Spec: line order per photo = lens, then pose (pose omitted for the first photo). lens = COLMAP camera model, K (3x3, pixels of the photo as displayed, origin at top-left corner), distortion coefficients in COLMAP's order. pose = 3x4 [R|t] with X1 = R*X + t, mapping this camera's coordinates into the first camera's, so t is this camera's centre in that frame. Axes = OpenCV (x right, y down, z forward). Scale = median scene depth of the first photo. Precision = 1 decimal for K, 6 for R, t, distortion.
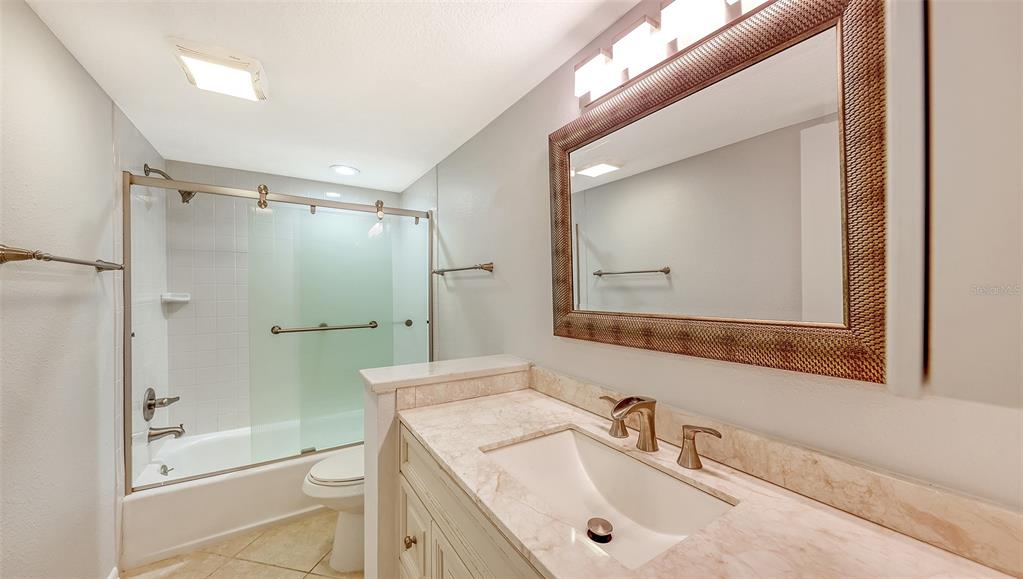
lens RADIAL K [[372.9, 0, 511.5], [0, 372.9, 289.5], [0, 0, 1]] dist [0.000062, -0.000005]
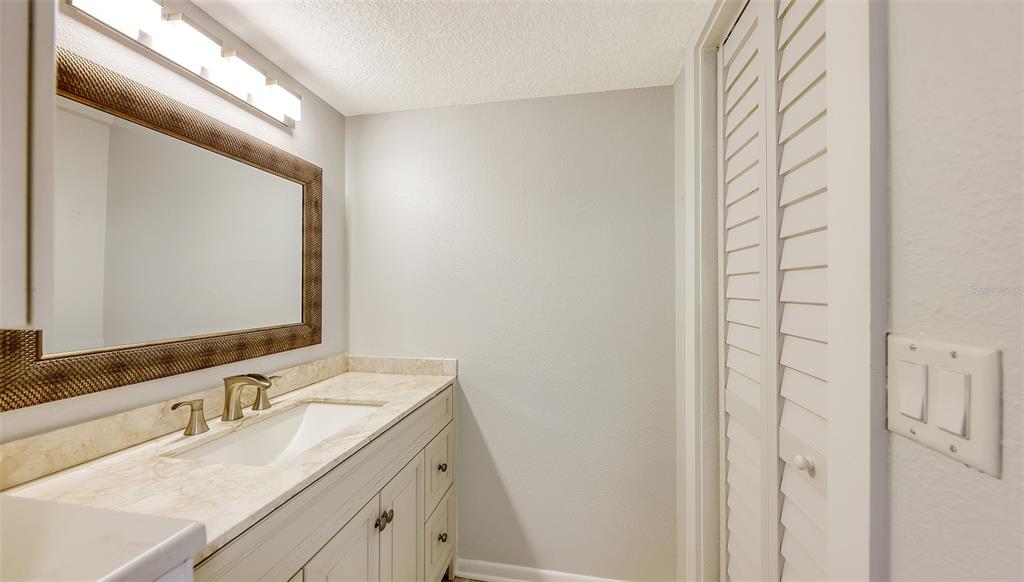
lens RADIAL K [[373.3, 0, 512.0], [0, 373.3, 291.0], [0, 0, 1]] dist [0.000062, -0.000005]
pose [[-0.736627, -0.002487, 0.676295, -0.960555], [0.000438, 0.999991, 0.004153, 0.009618], [-0.676299, 0.003355, -0.736619, 1.127349]]
